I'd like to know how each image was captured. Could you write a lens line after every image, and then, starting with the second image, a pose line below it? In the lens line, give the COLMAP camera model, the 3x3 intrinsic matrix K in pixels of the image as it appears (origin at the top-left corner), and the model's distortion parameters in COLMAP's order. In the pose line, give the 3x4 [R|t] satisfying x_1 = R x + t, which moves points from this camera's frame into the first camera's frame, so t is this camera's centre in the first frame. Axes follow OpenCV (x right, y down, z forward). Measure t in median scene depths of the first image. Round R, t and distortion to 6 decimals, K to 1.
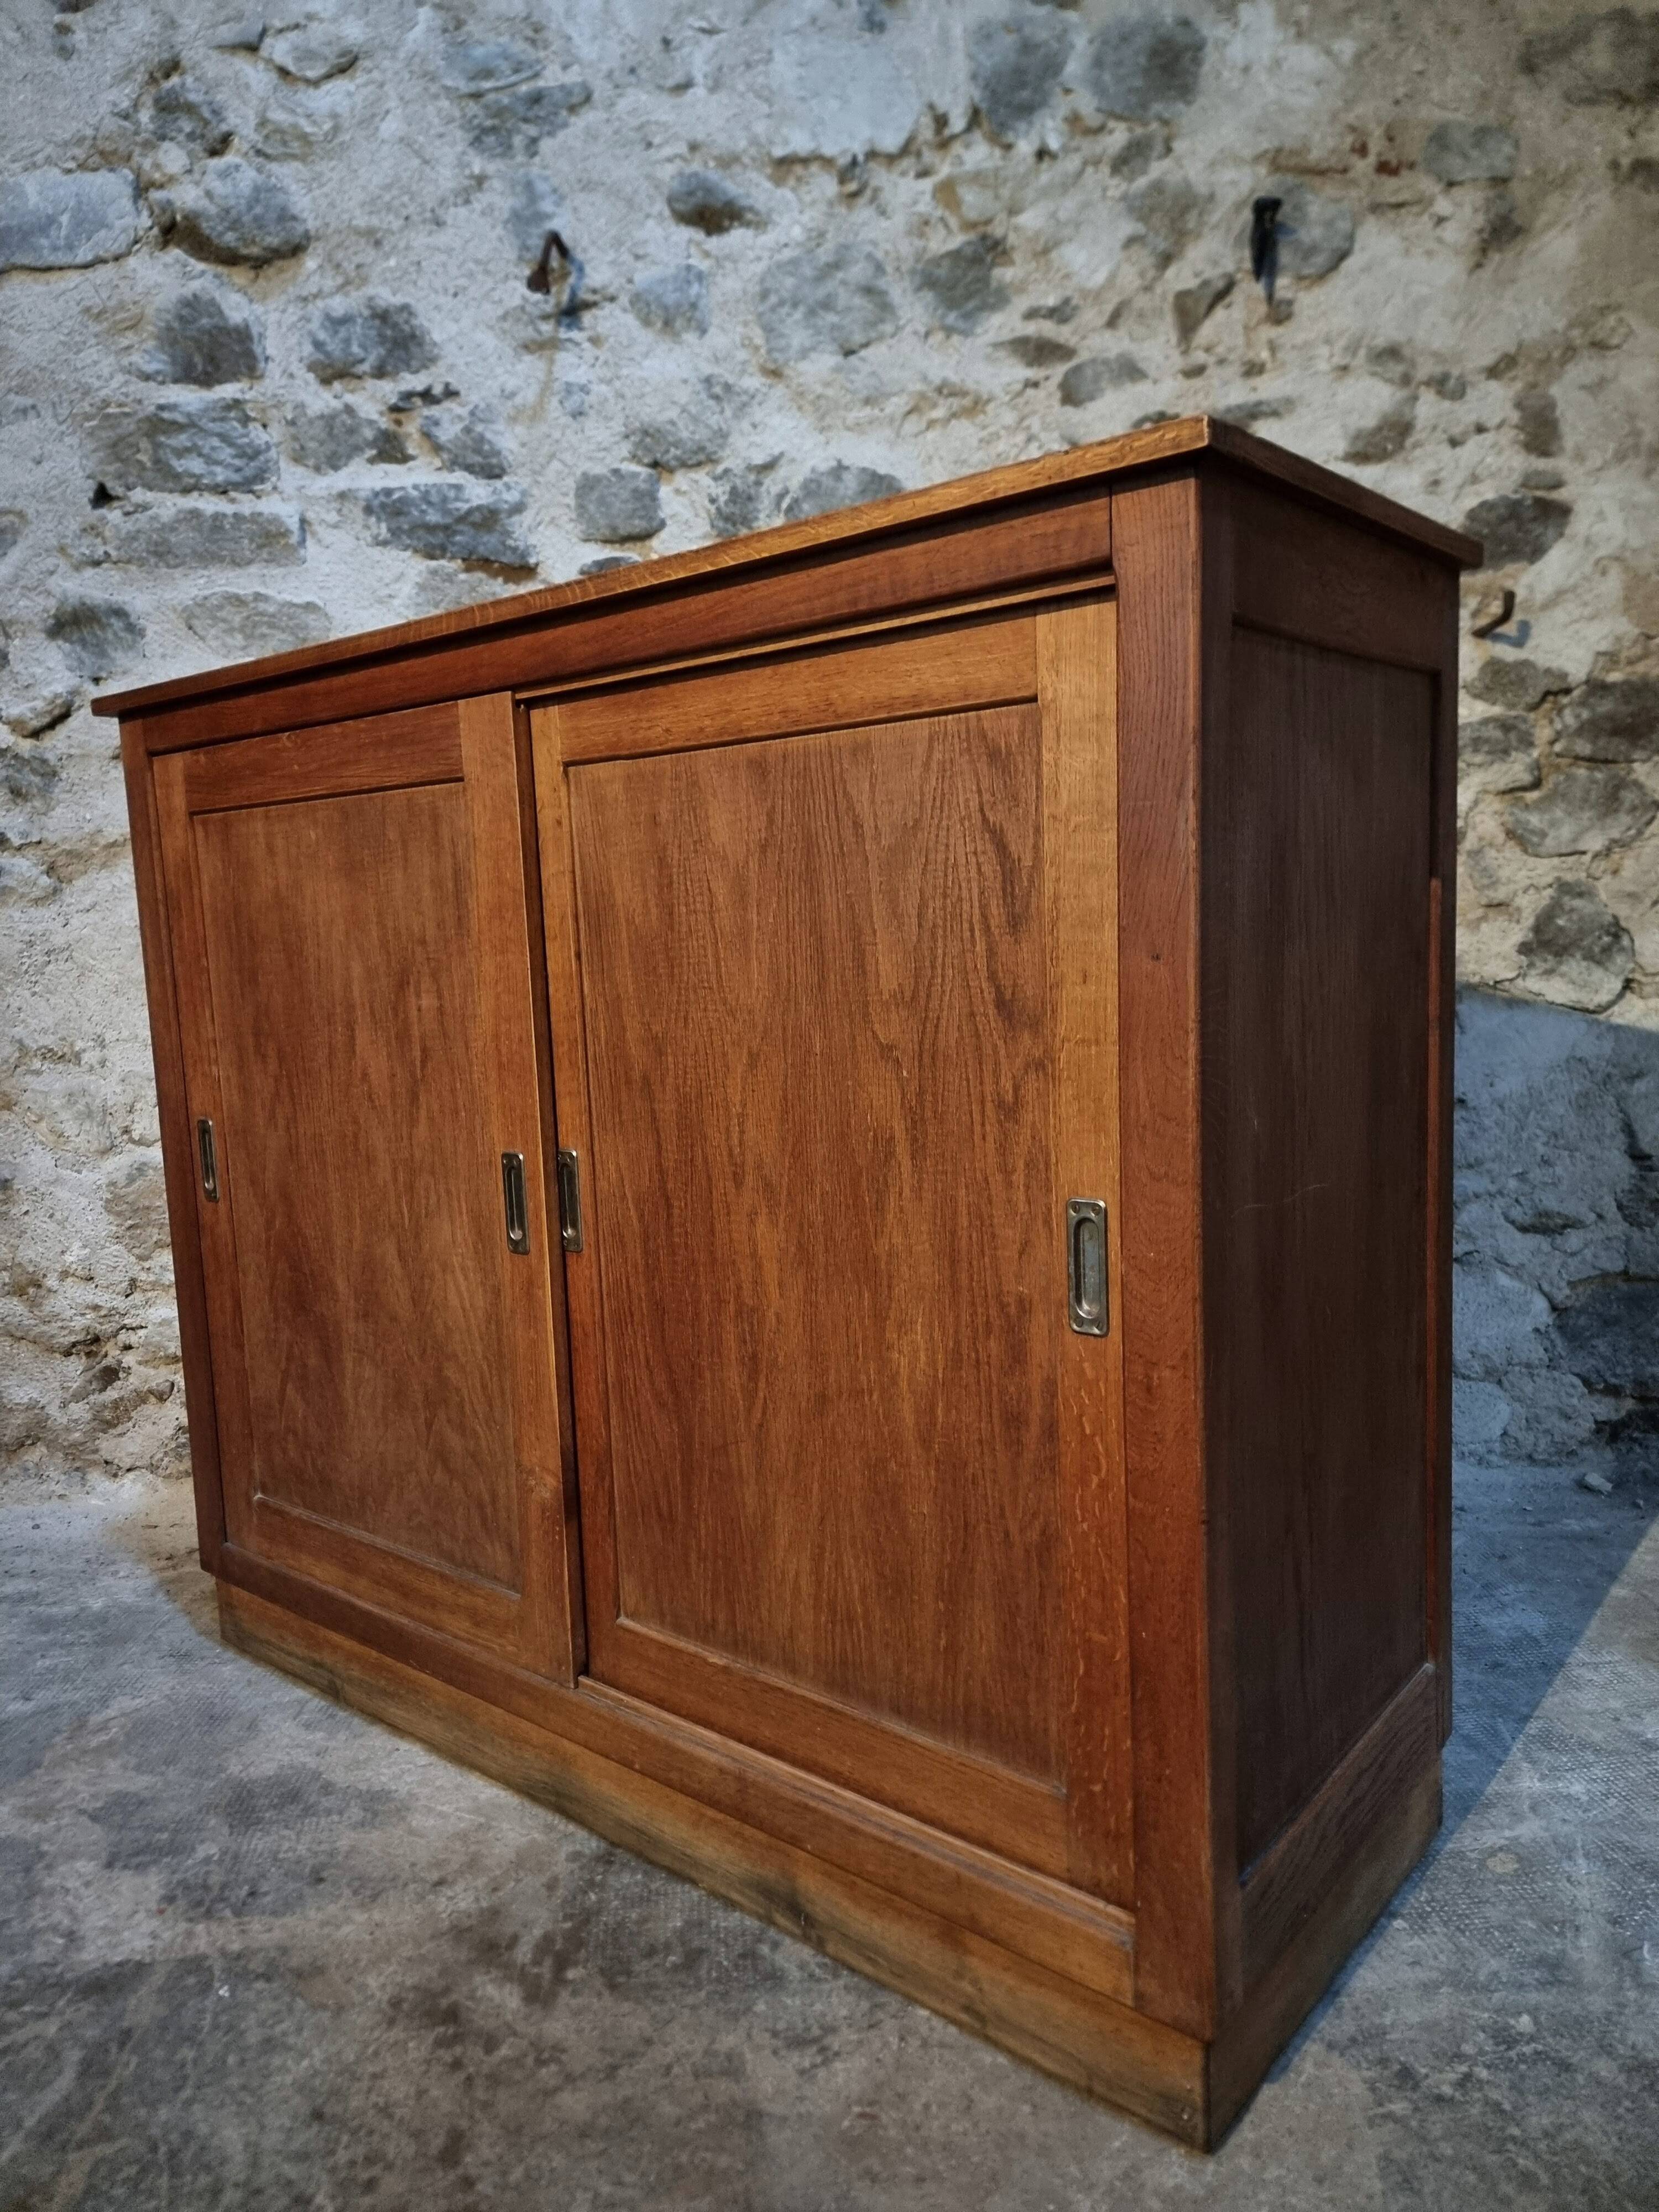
lens RADIAL K [[1563.3, 0, 809.3], [0, 1563.3, 1101.1], [0, 0, 1]] dist [0.061017, -0.059169]
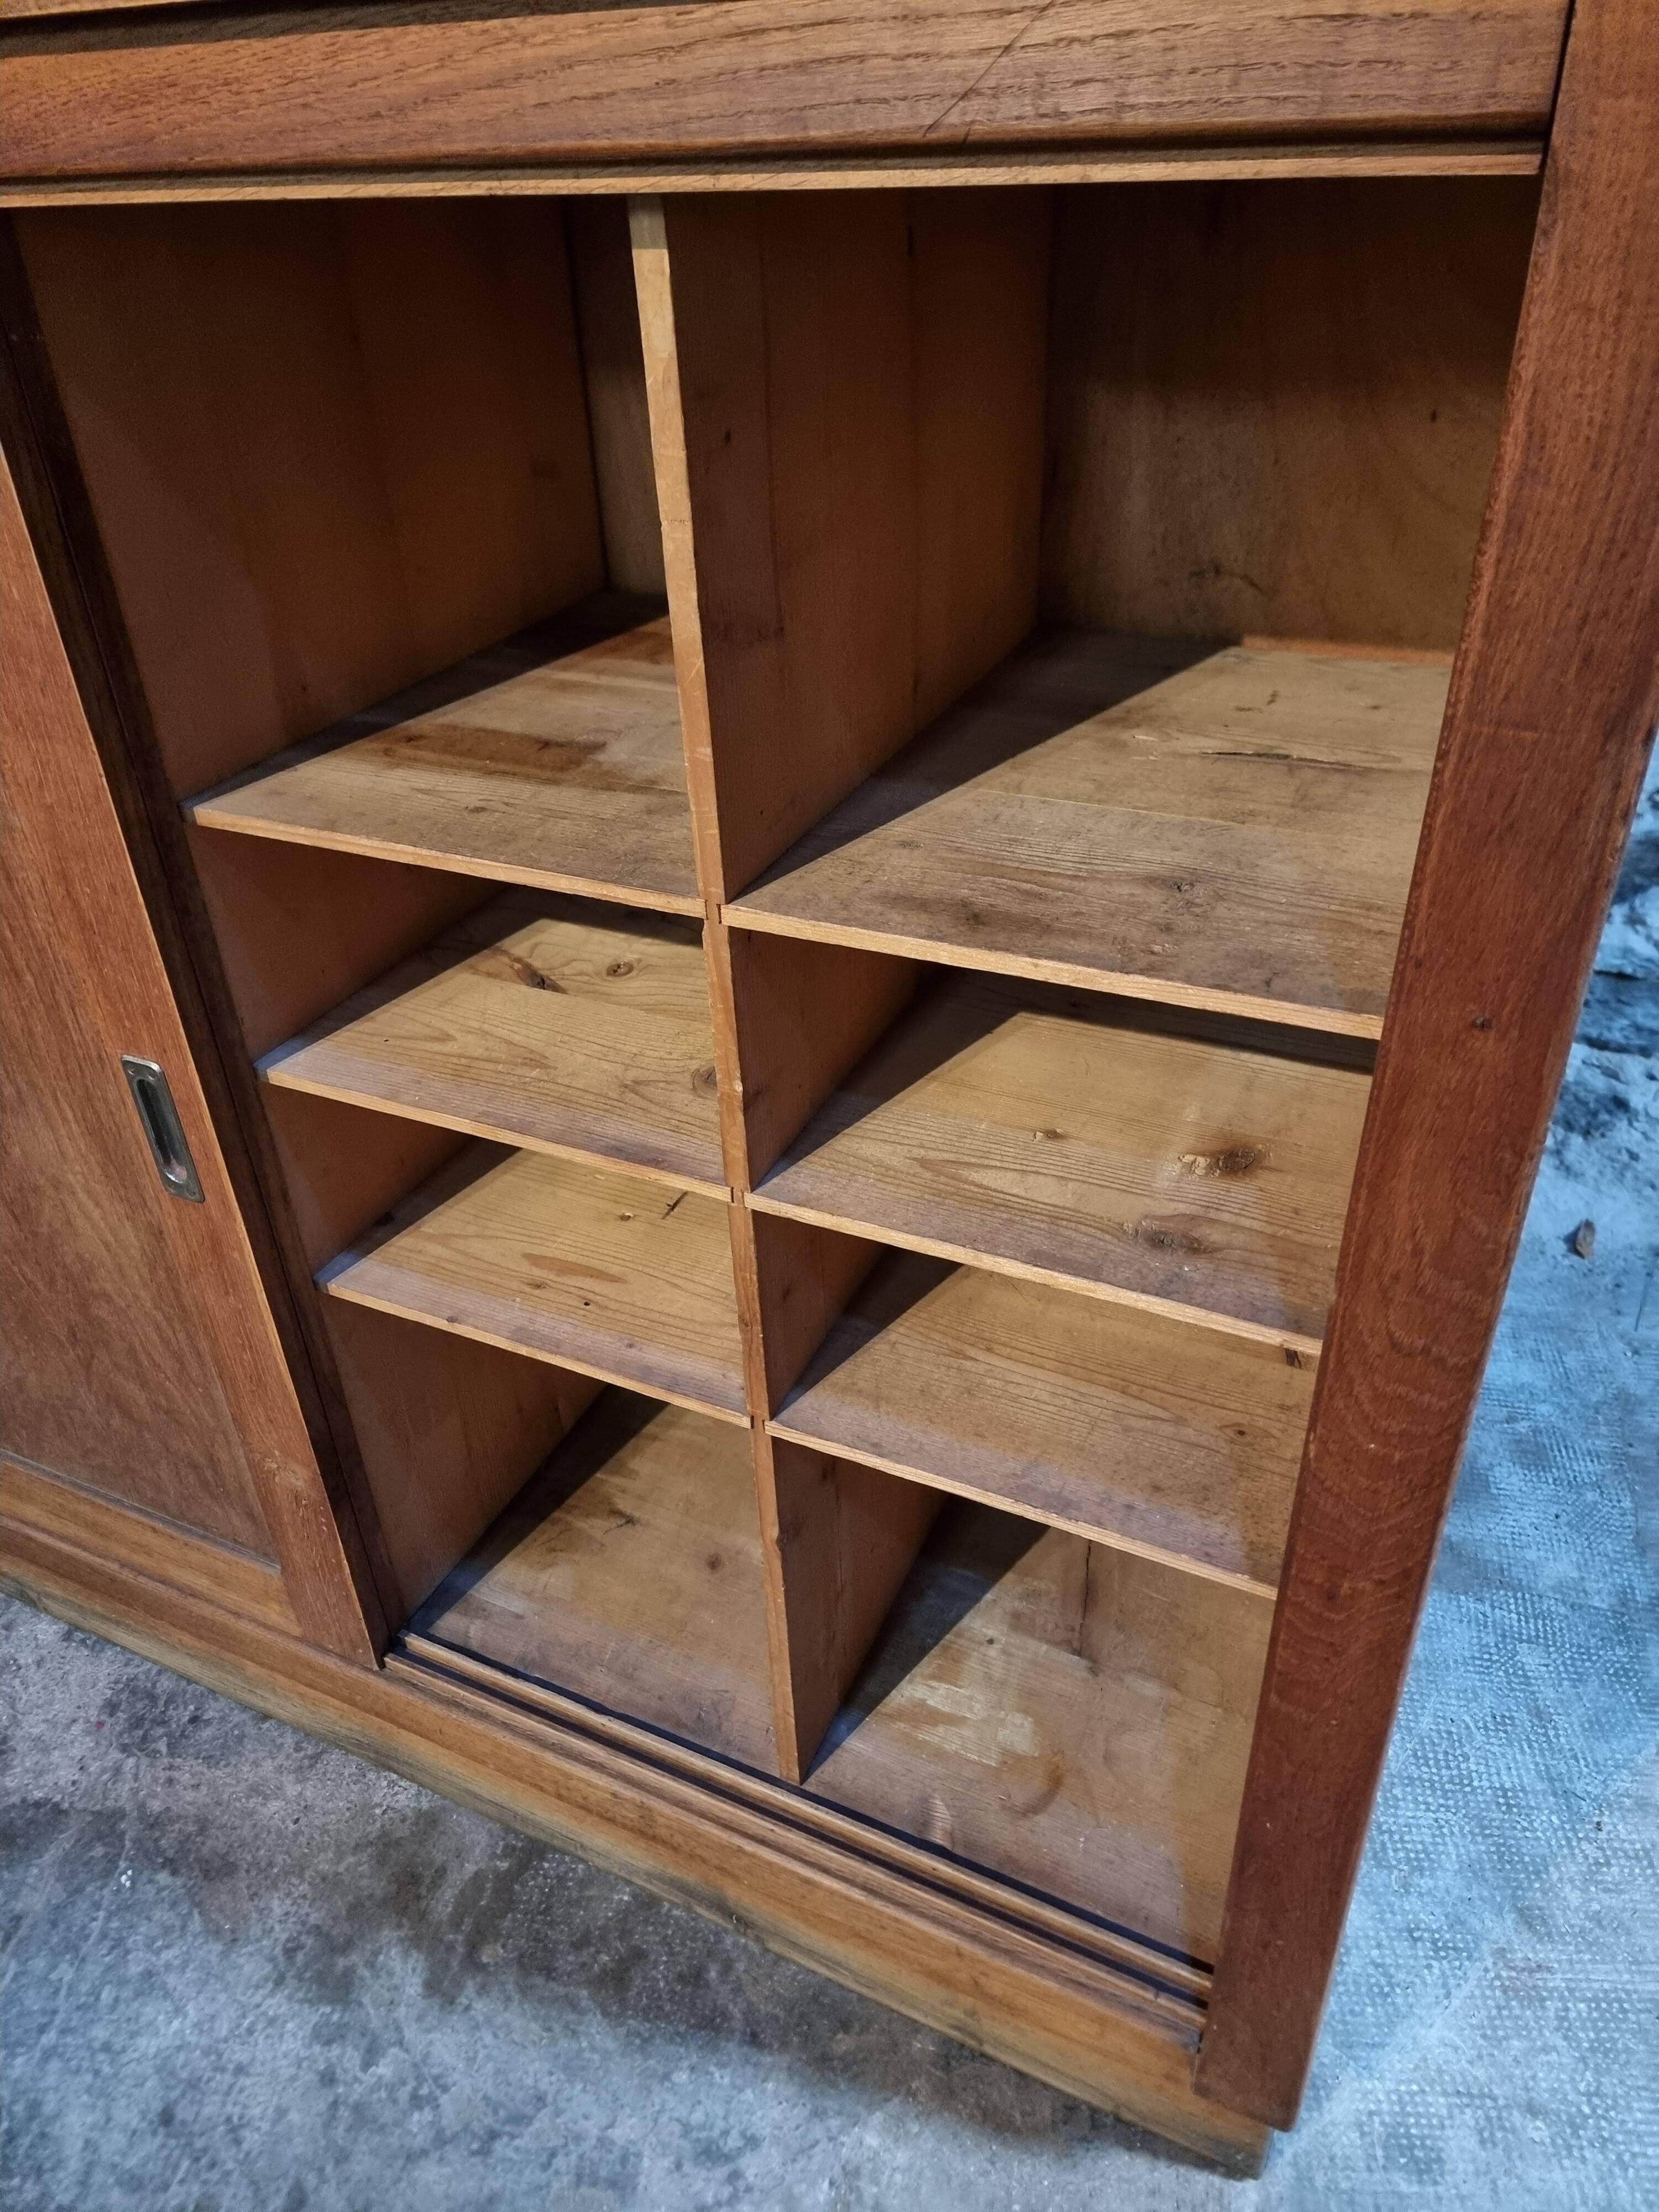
lens RADIAL K [[1559.9, 0, 811.3], [0, 1559.9, 1120.3], [0, 0, 1]] dist [0.062023, -0.056183]
pose [[0.975421, 0.123274, -0.182638, 0.072809], [-0.023846, 0.883050, 0.468673, -0.150109], [0.219054, -0.452799, 0.864285, 0.307220]]
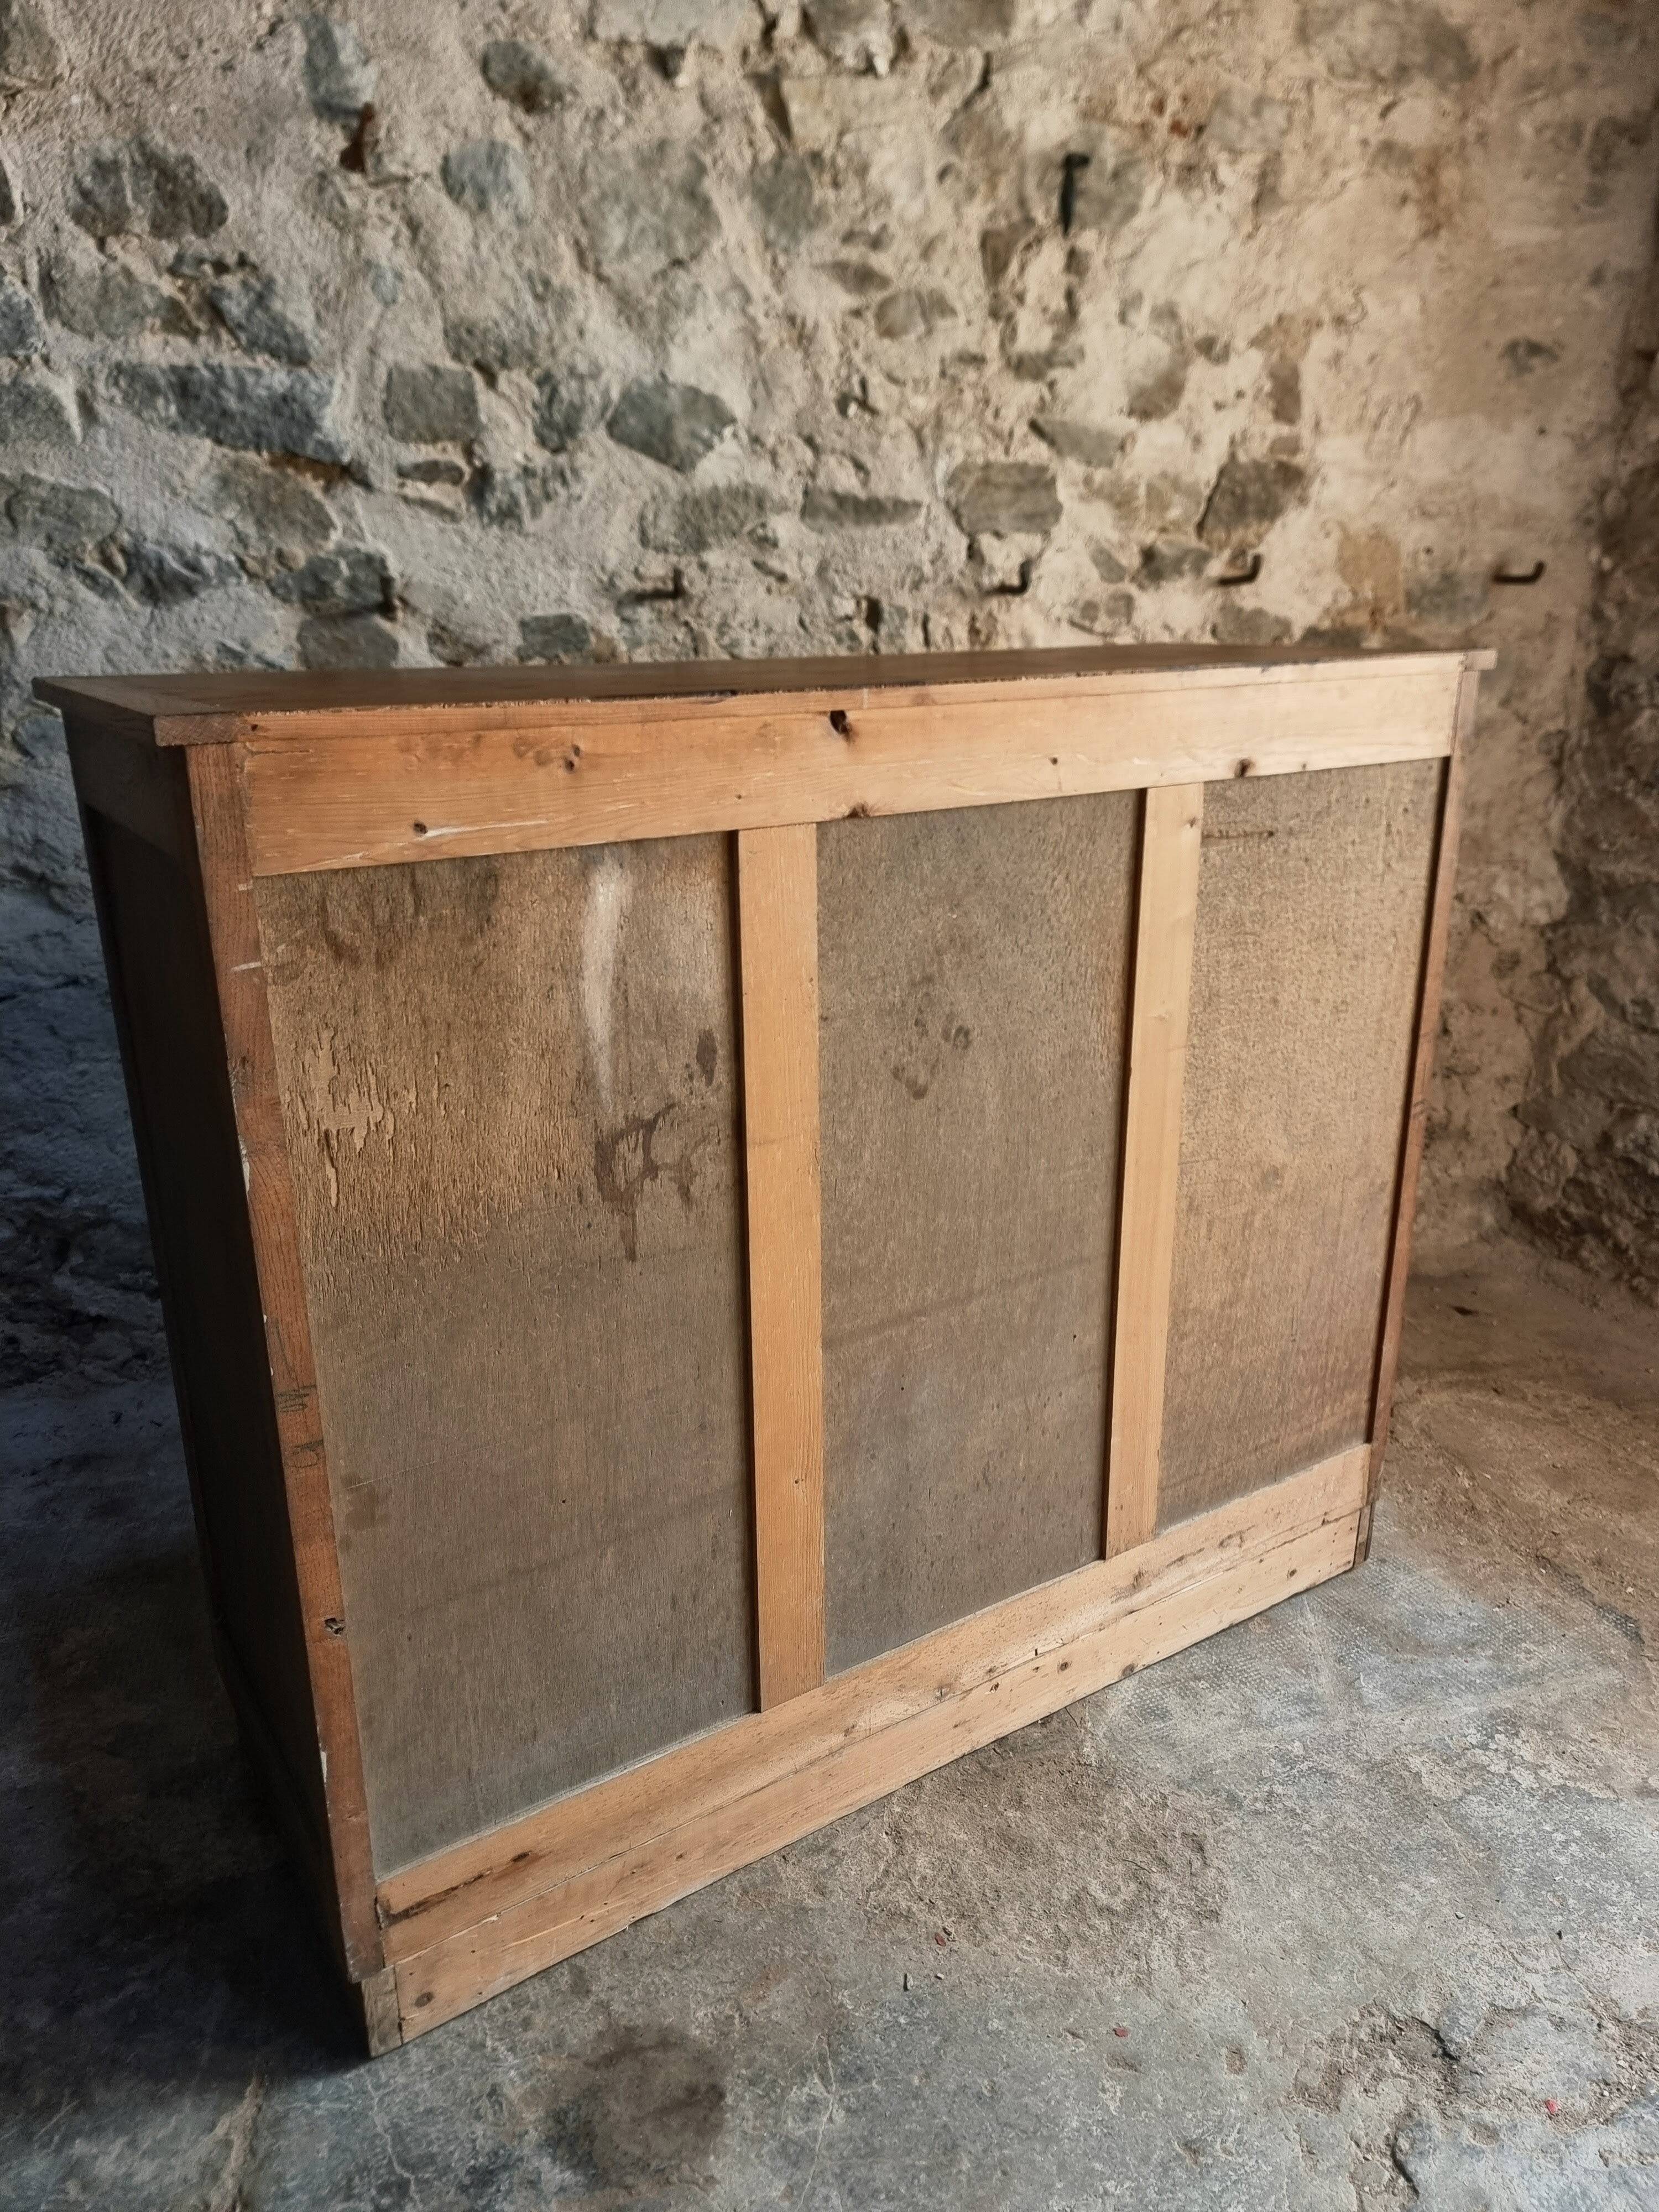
lens RADIAL K [[1553.6, 0, 837.5], [0, 1553.6, 1124.0], [0, 0, 1]] dist [0.069910, -0.066057]
pose [[0.961826, -0.054787, 0.268122, -0.171412], [-0.002412, 0.978020, 0.208497, -0.152071], [-0.273651, -0.201185, 0.940553, -0.065075]]
